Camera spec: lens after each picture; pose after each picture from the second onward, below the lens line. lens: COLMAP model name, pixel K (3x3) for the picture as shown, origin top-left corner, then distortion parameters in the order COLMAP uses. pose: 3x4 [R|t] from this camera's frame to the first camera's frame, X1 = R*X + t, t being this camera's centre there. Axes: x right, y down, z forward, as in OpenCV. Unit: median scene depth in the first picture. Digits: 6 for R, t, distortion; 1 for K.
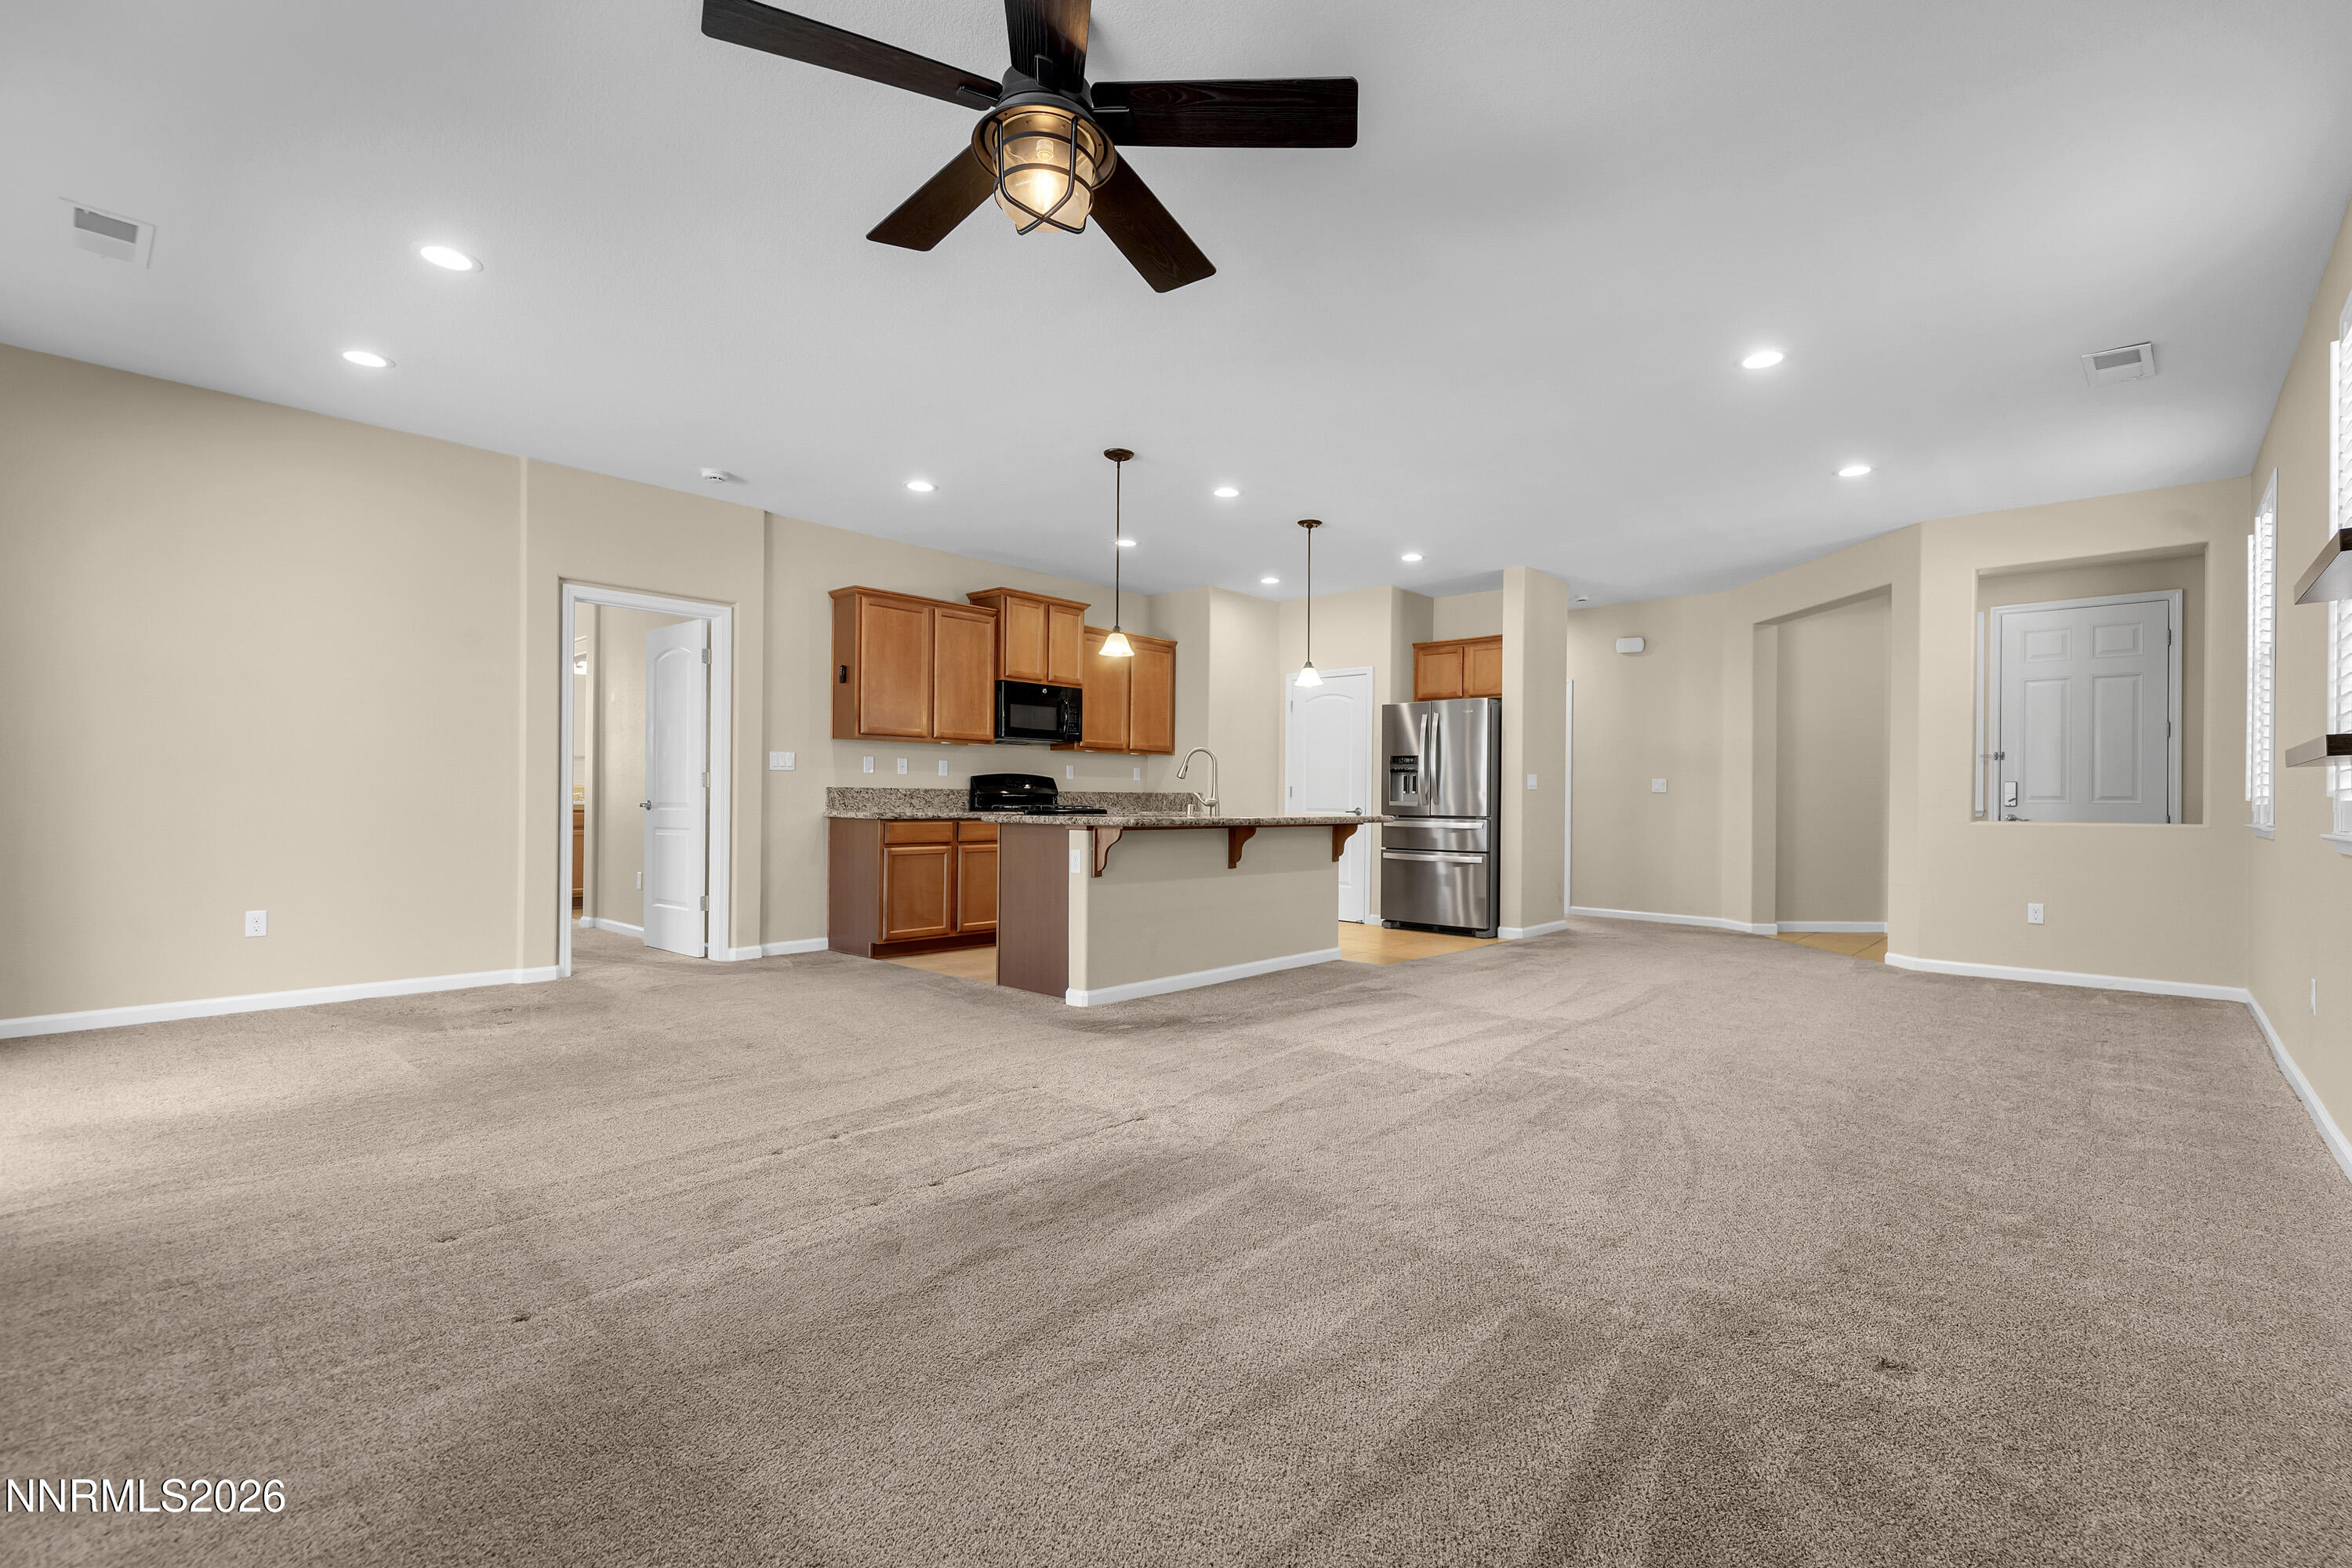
lens RADIAL K [[1028.5, 0, 1184.4], [0, 1028.5, 796.8], [0, 0, 1]] dist [-0.001468, -0.000854]
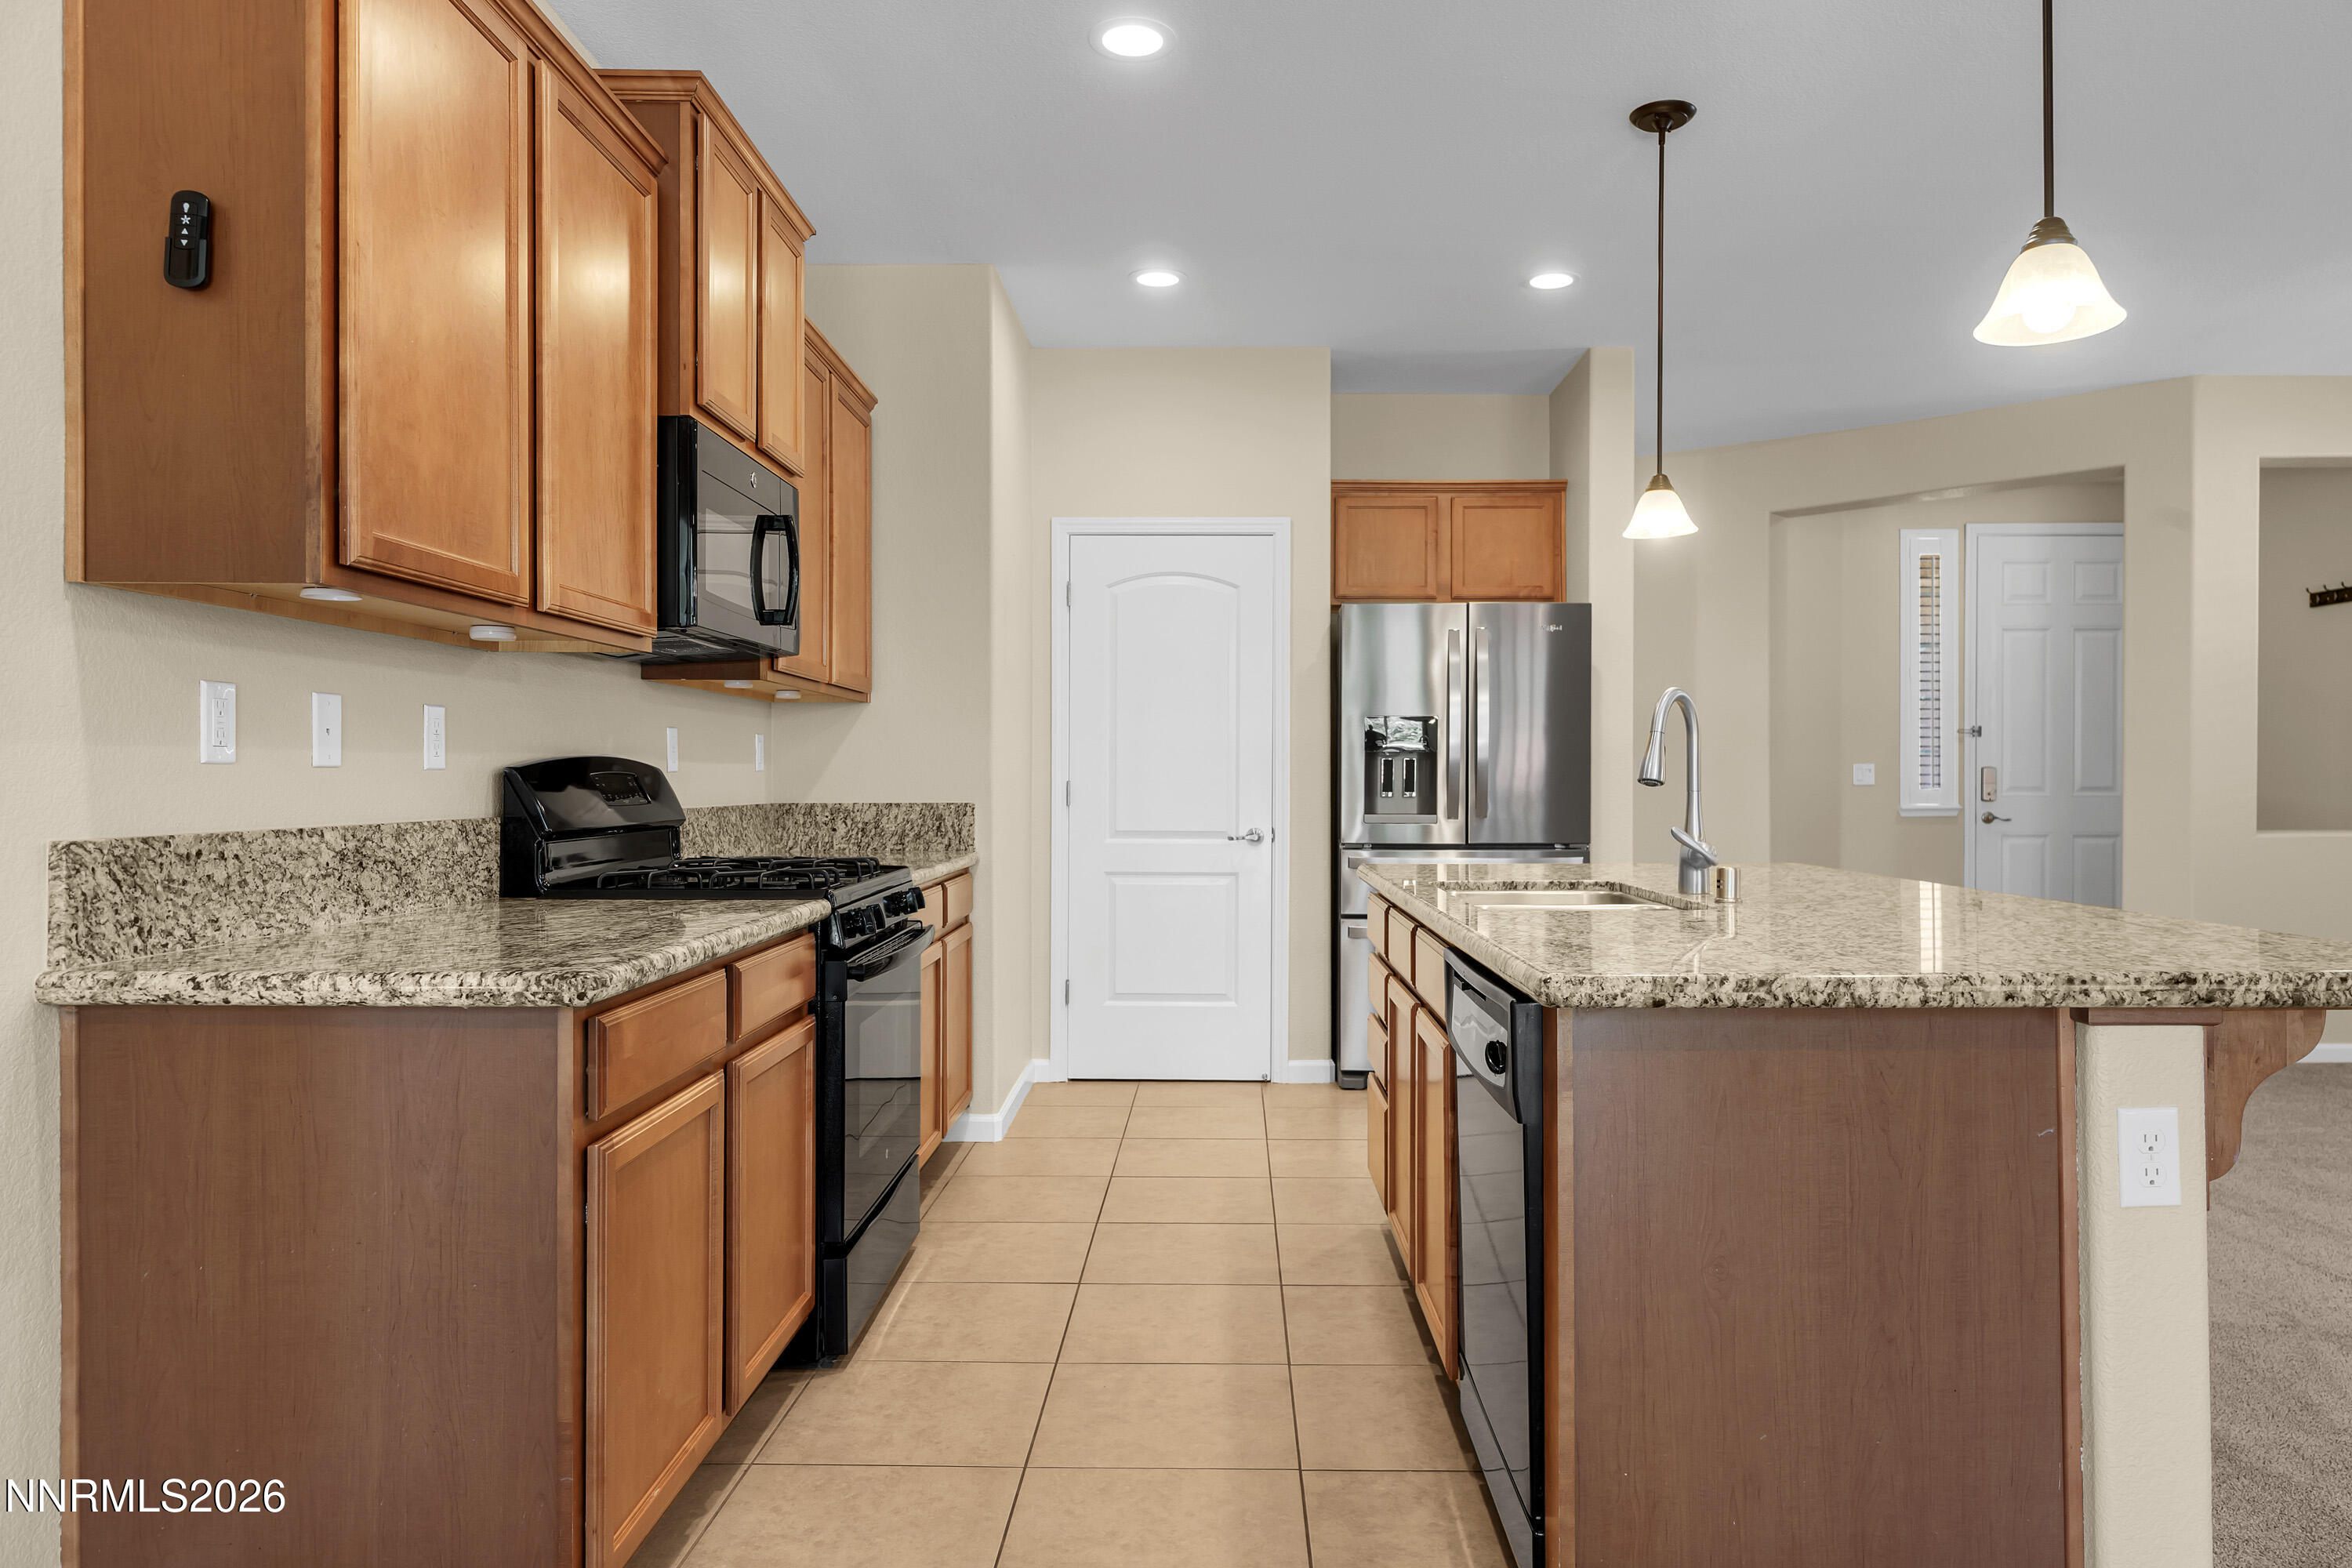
lens RADIAL K [[1516.7, 0, 1179.8], [0, 1516.7, 782.7], [0, 0, 1]] dist [0.004578, 0.002089]
pose [[0.748808, -0.011694, 0.662683, -0.343621], [0.005243, 0.999918, 0.011720, -0.020275], [-0.662766, -0.005302, 0.748808, 0.602139]]
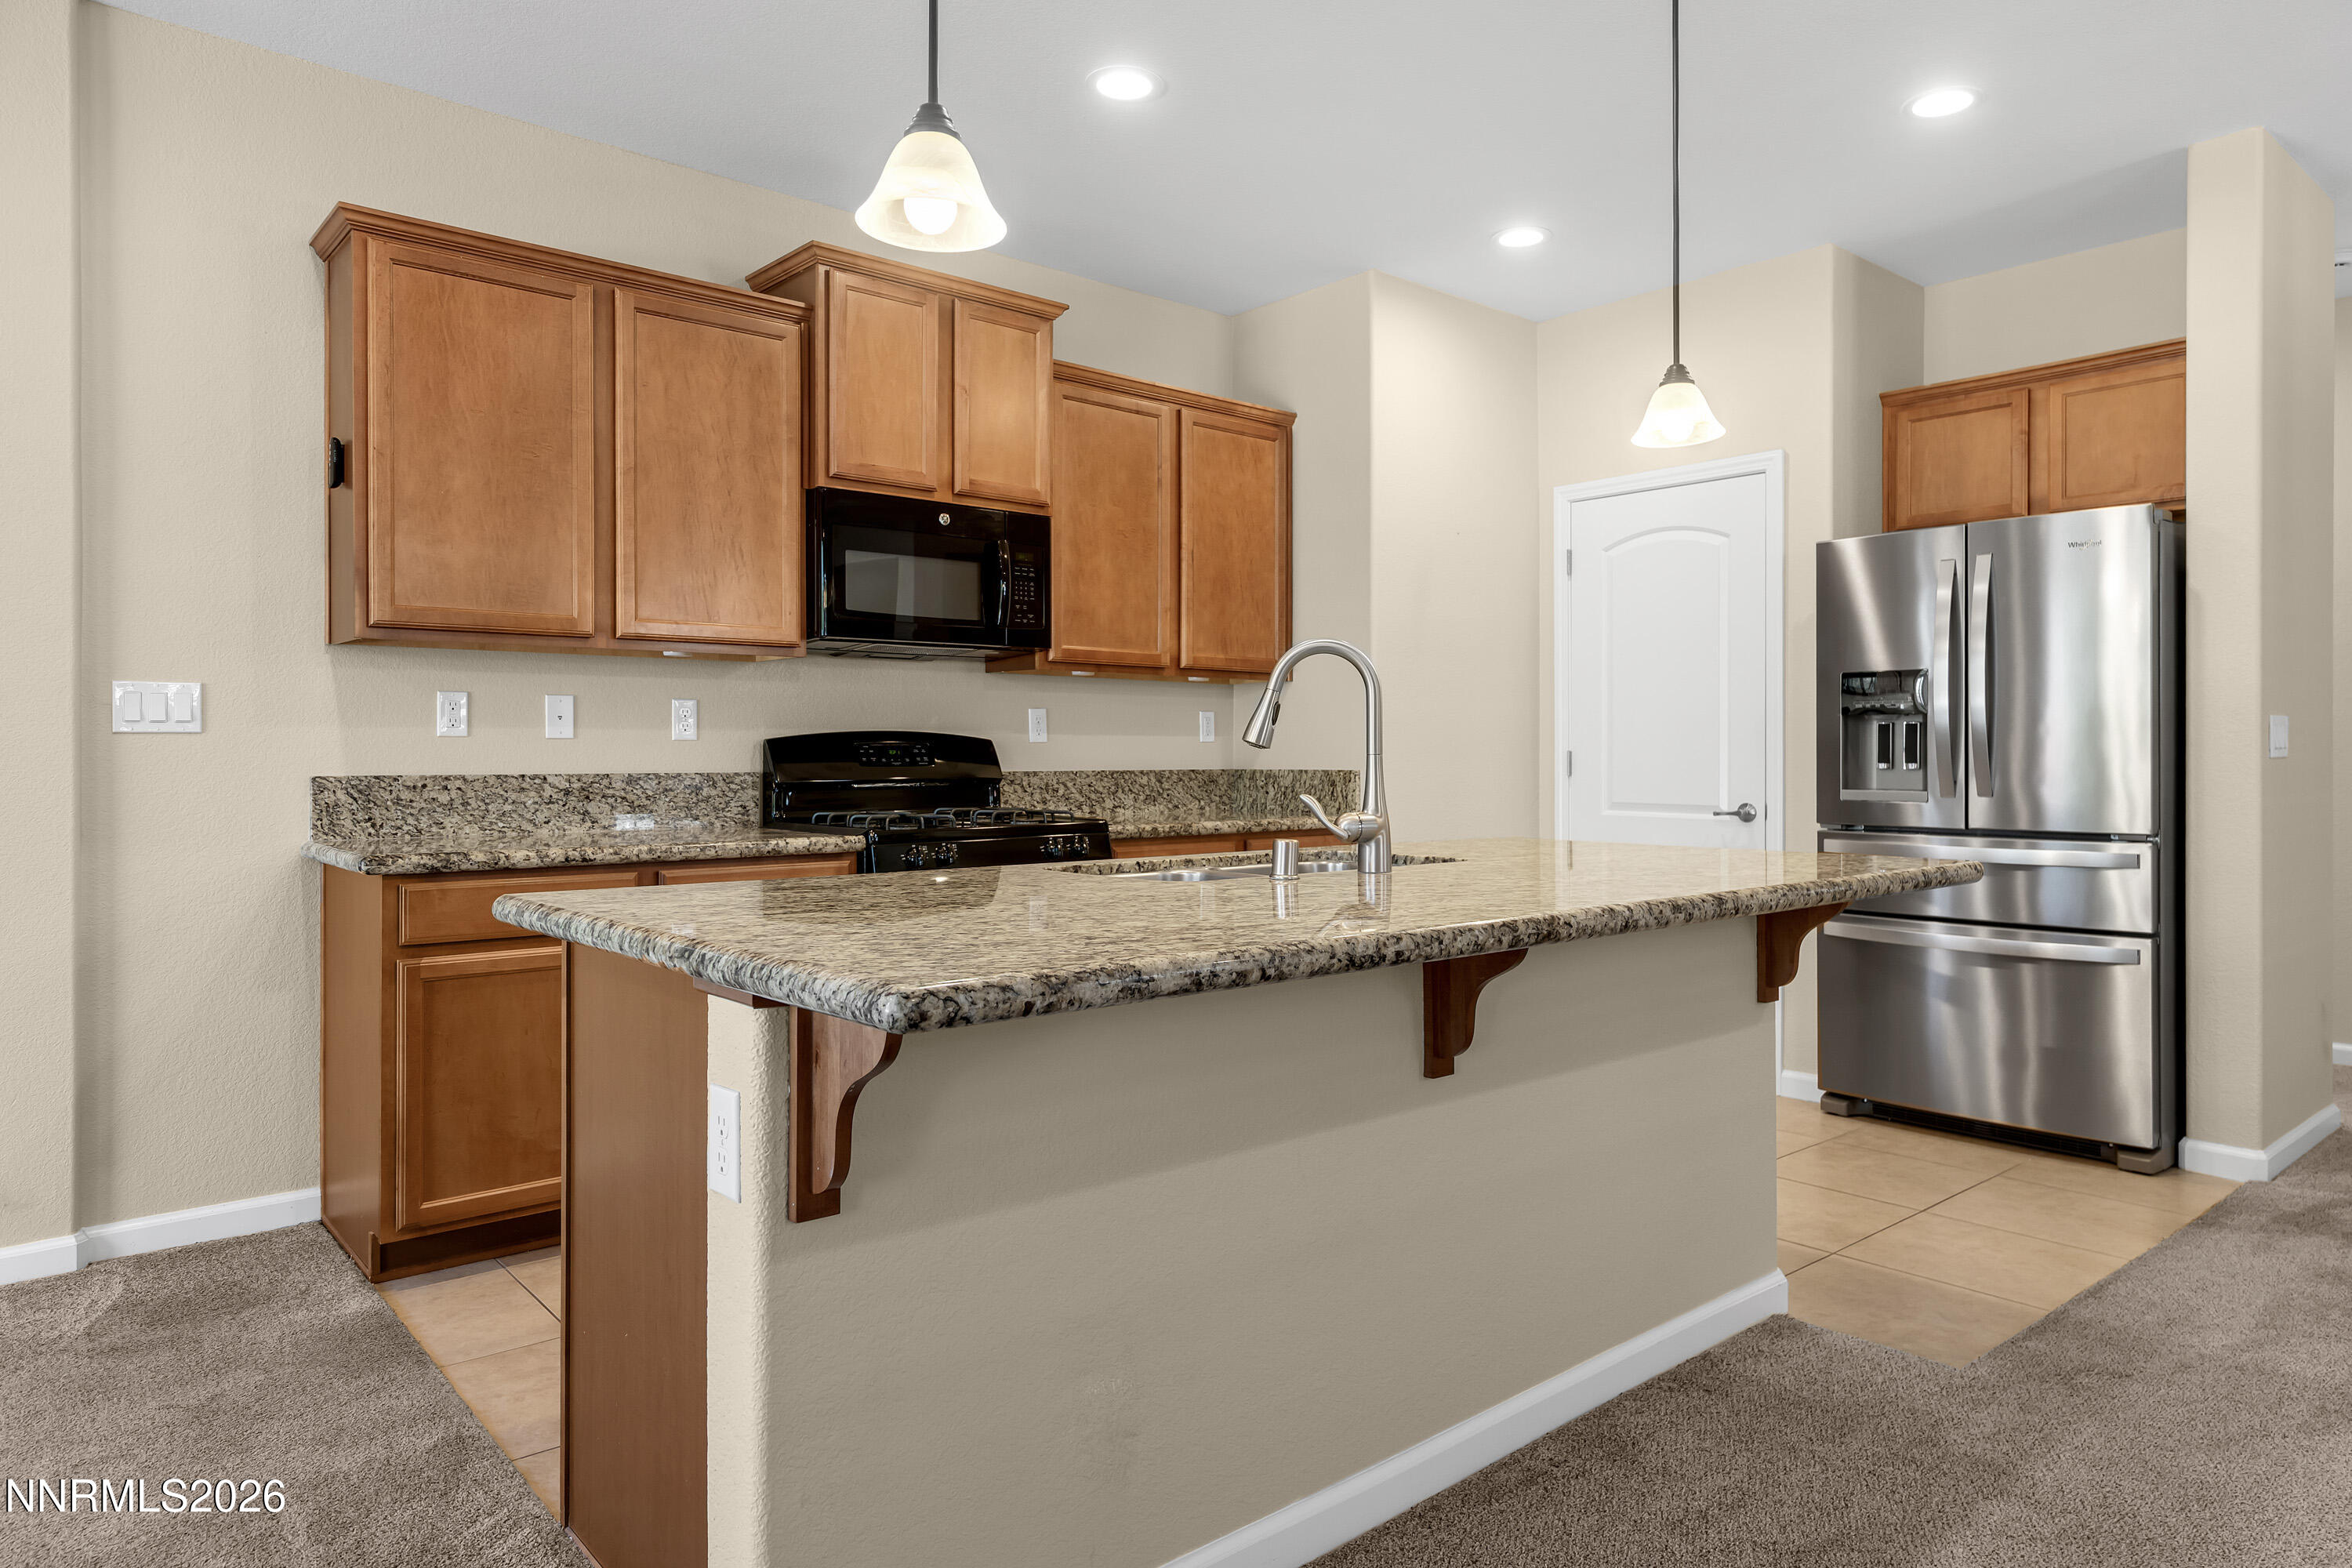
lens RADIAL K [[1425.4, 0, 1199.5], [0, 1425.4, 766.3], [0, 0, 1]] dist [0.005972, -0.000427]
pose [[0.993817, -0.009599, -0.110616, 0.020286], [0.010631, 0.999905, 0.008744, -0.012916], [0.110522, -0.009866, 0.993825, 0.481752]]
